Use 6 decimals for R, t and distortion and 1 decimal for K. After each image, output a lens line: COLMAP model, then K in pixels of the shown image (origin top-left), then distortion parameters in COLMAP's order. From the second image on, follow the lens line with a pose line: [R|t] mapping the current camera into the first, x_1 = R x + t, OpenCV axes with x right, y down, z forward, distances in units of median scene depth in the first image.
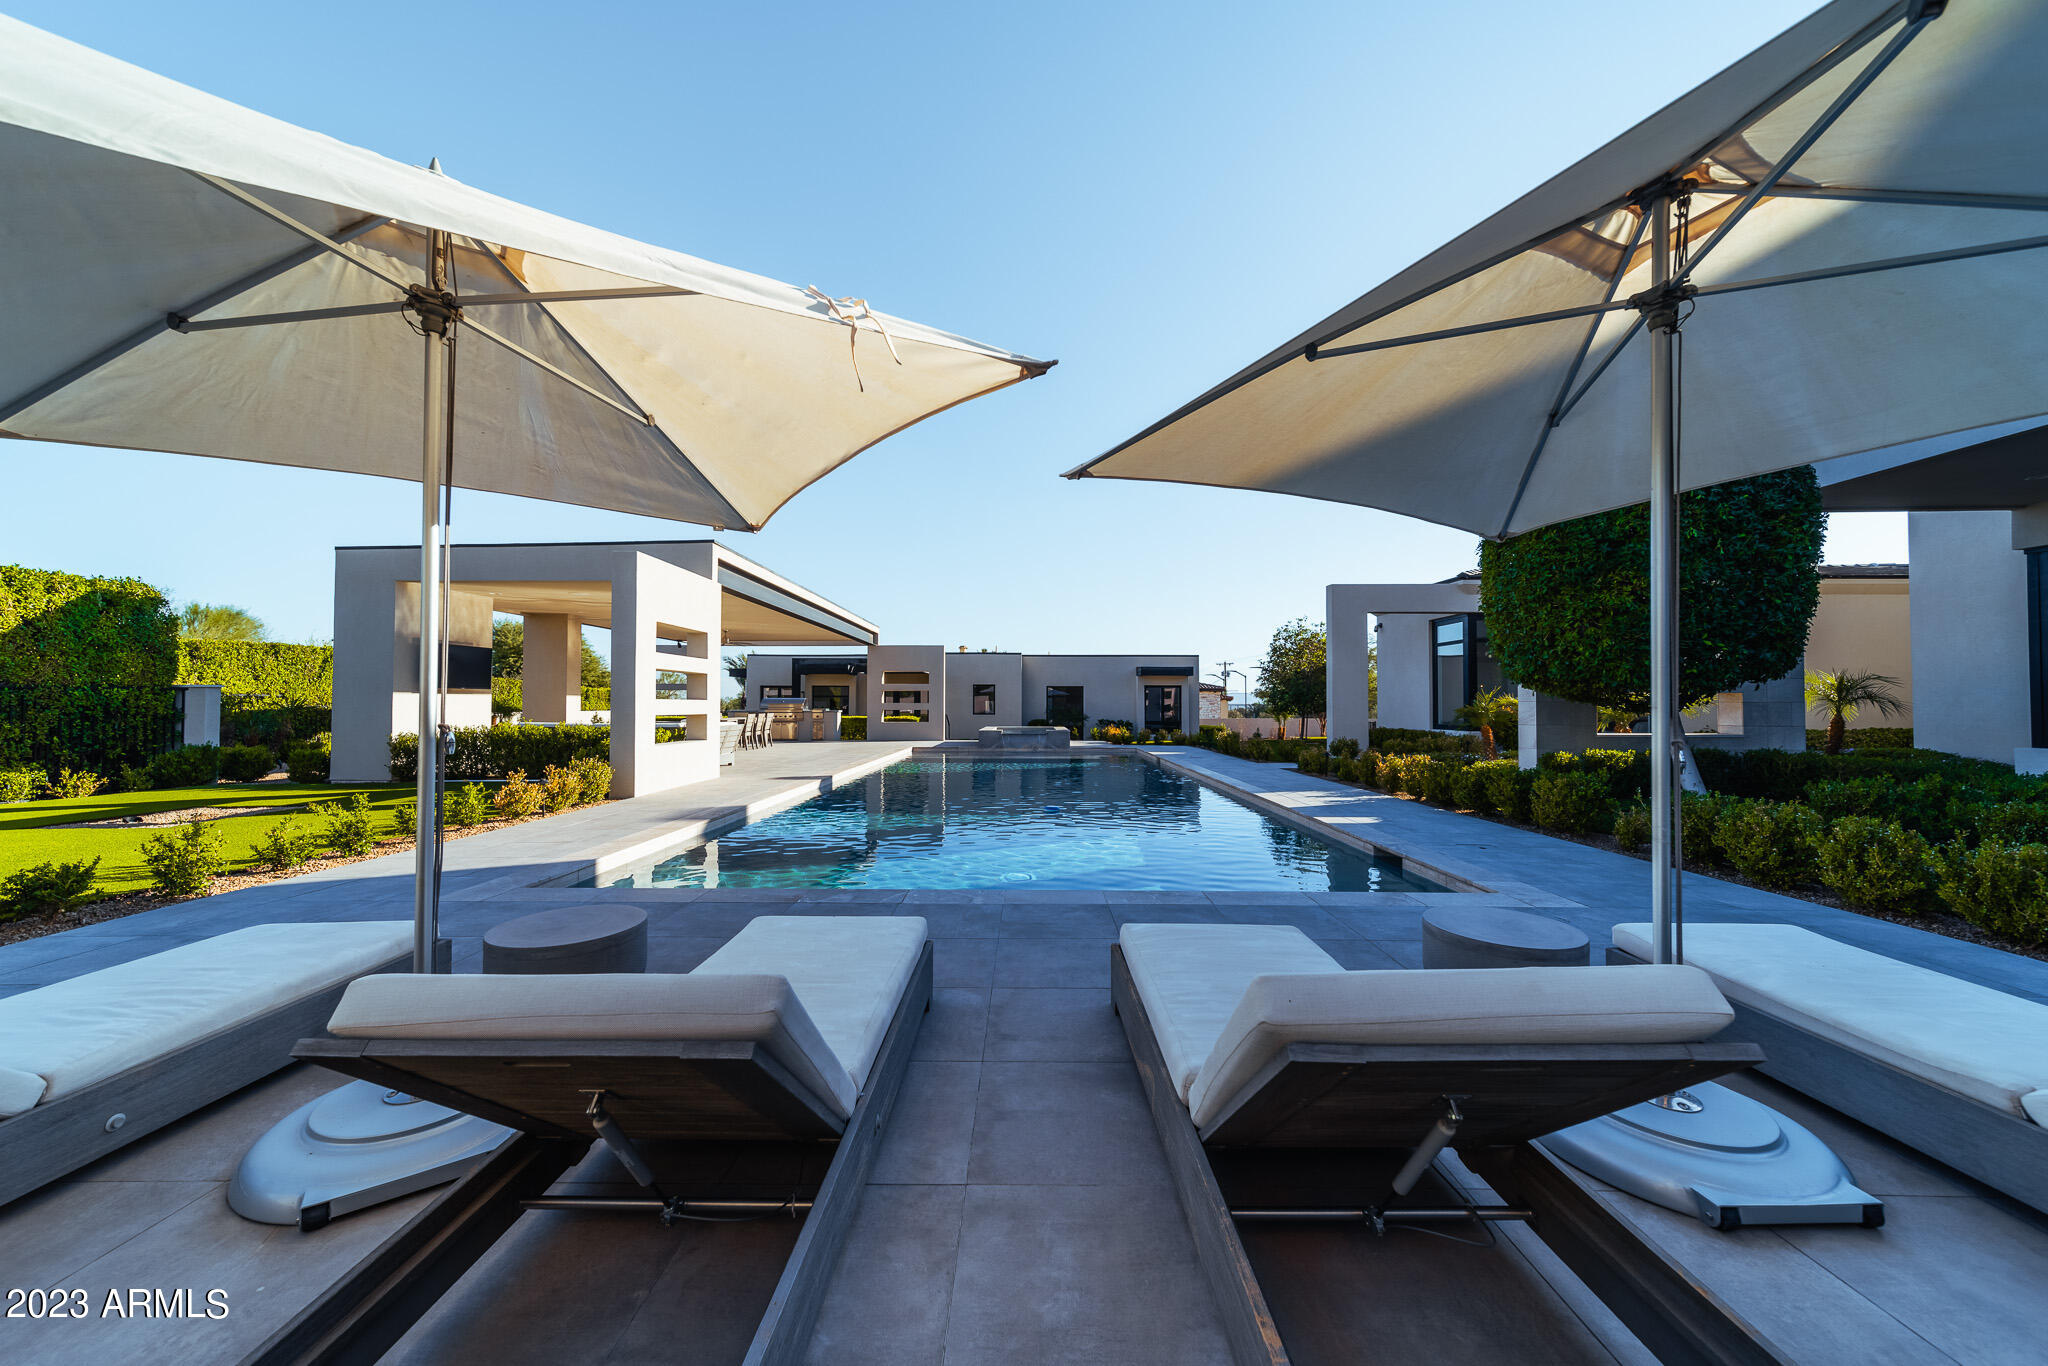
lens RADIAL K [[731.6, 0, 1024.0], [0, 731.6, 683.0], [0, 0, 1]] dist [0.000680, 0.000045]
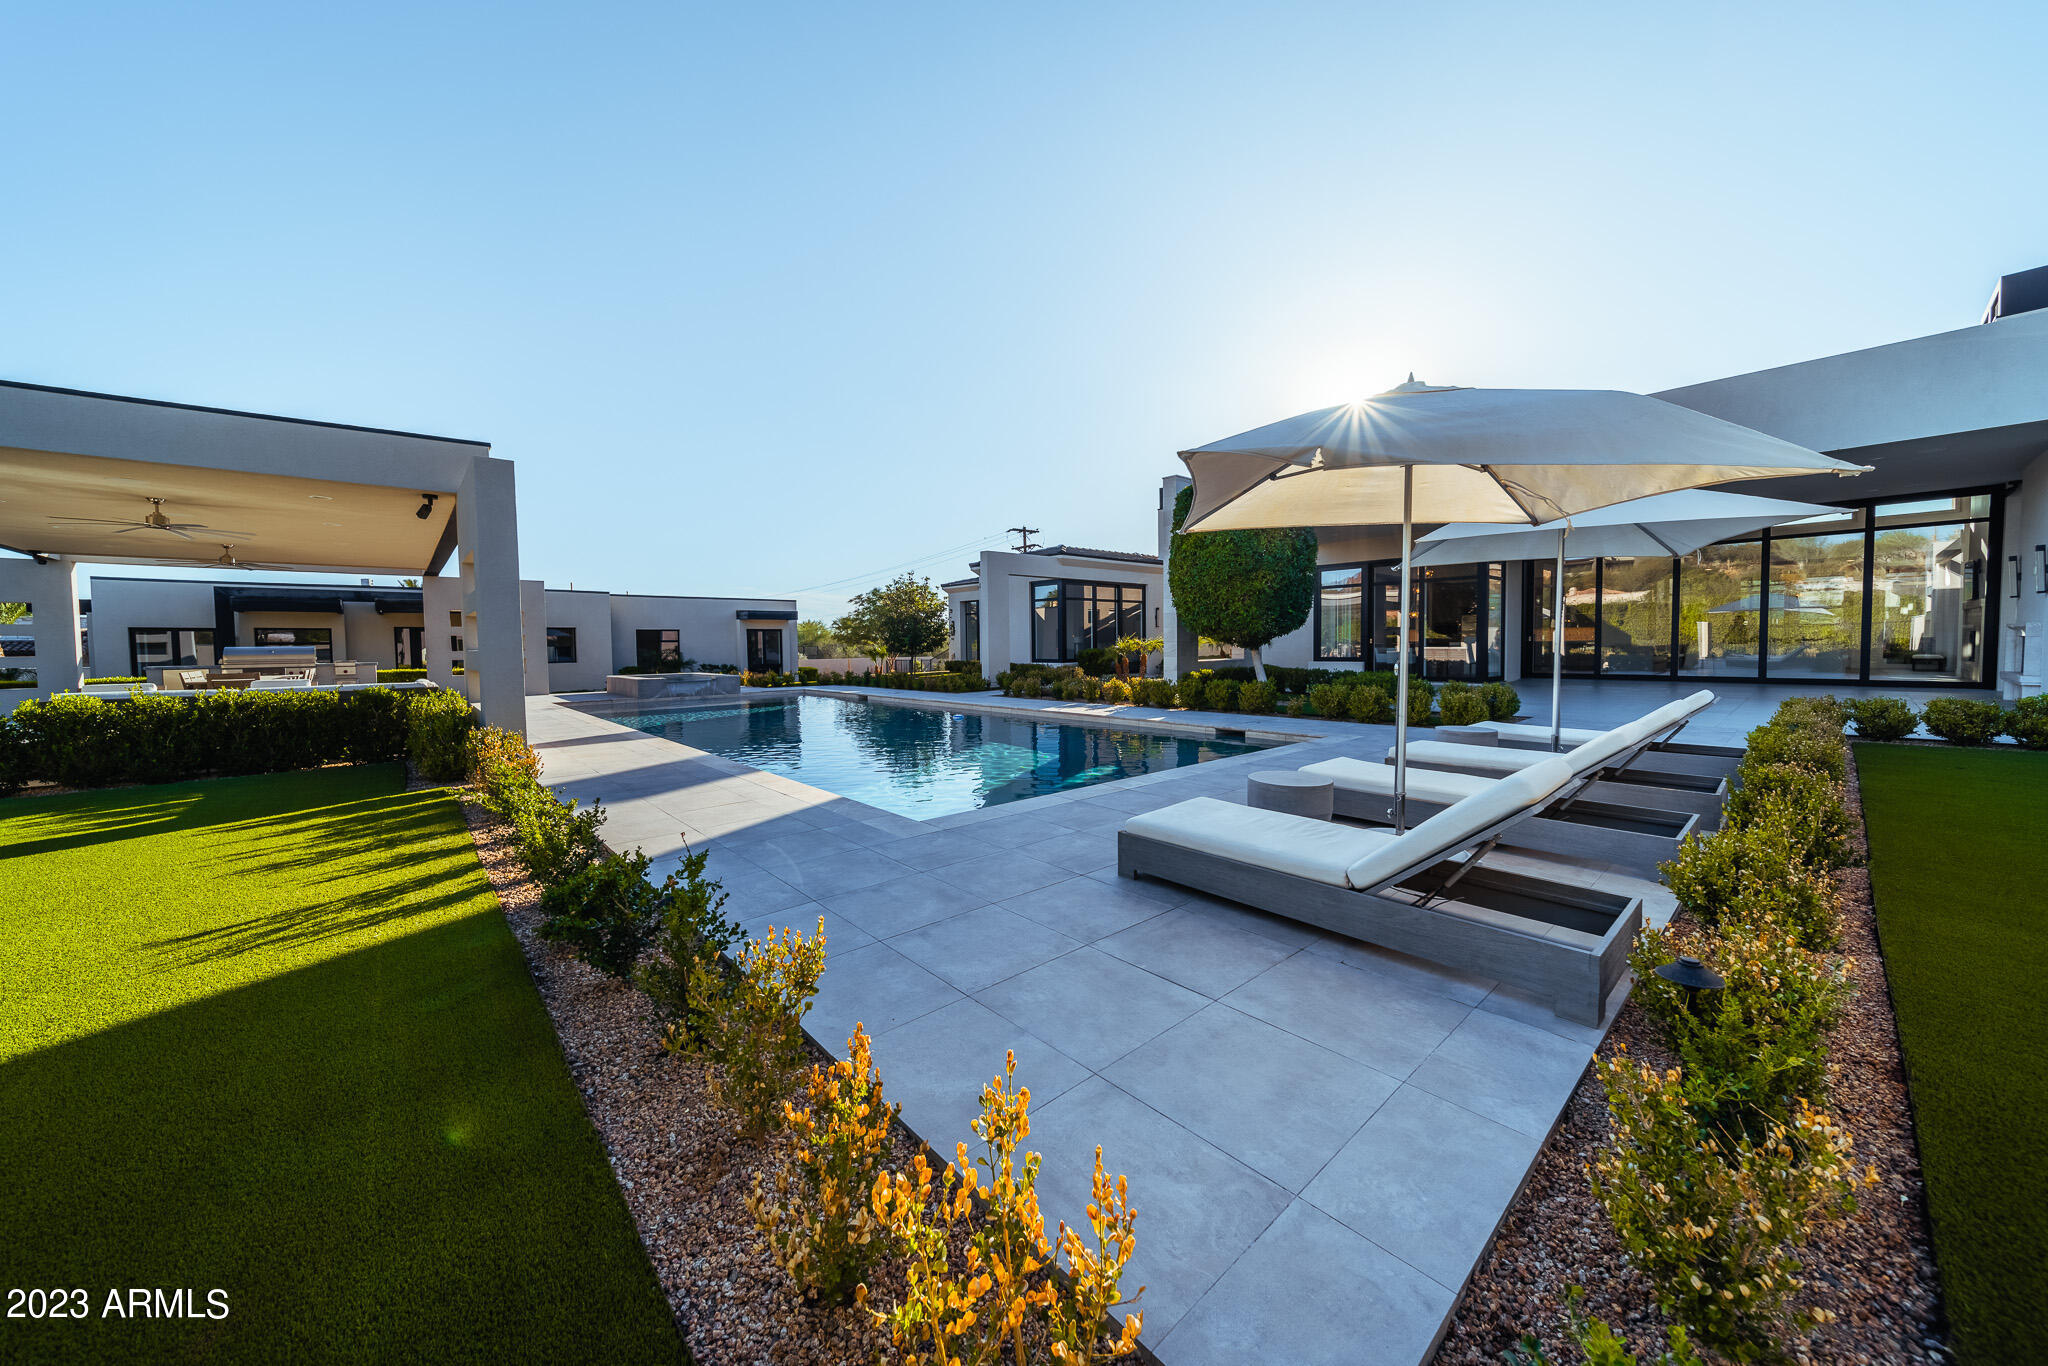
lens RADIAL K [[715.5, 0, 1029.7], [0, 715.5, 663.9], [0, 0, 1]] dist [0.000684, 0.000009]
pose [[0.728181, -0.030414, 0.684709, -0.228543], [-0.006289, 0.998676, 0.051048, -0.001776], [-0.685356, -0.041478, 0.727026, 0.025904]]
